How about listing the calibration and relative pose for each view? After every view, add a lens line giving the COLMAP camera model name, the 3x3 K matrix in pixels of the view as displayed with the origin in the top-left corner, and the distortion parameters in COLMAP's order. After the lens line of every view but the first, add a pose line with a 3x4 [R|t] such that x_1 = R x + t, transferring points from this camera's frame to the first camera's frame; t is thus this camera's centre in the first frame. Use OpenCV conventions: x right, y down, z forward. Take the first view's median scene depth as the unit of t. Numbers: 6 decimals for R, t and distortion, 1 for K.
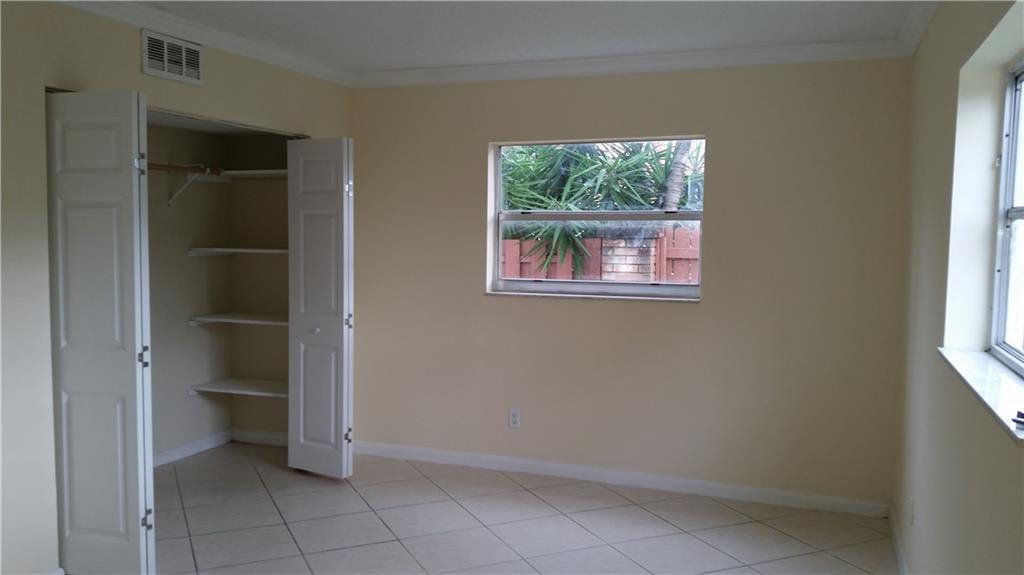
lens RADIAL K [[828.6, 0, 512.0], [0, 828.6, 287.5], [0, 0, 1]] dist [0.137579, -0.288890]
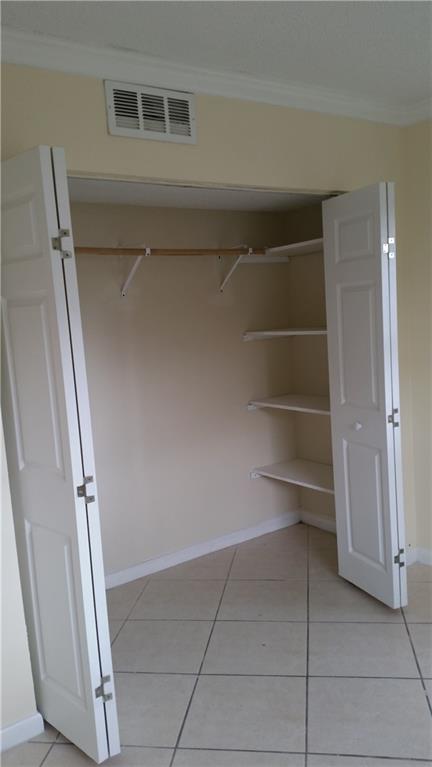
lens RADIAL K [[620.7, 0, 216.0], [0, 620.7, 383.5], [0, 0, 1]] dist [0.137579, -0.288890]
pose [[0.834208, -0.003763, -0.551437, -0.007731], [0.039850, 0.997774, 0.053478, -0.031018], [0.550008, -0.066586, 0.832501, 0.412069]]
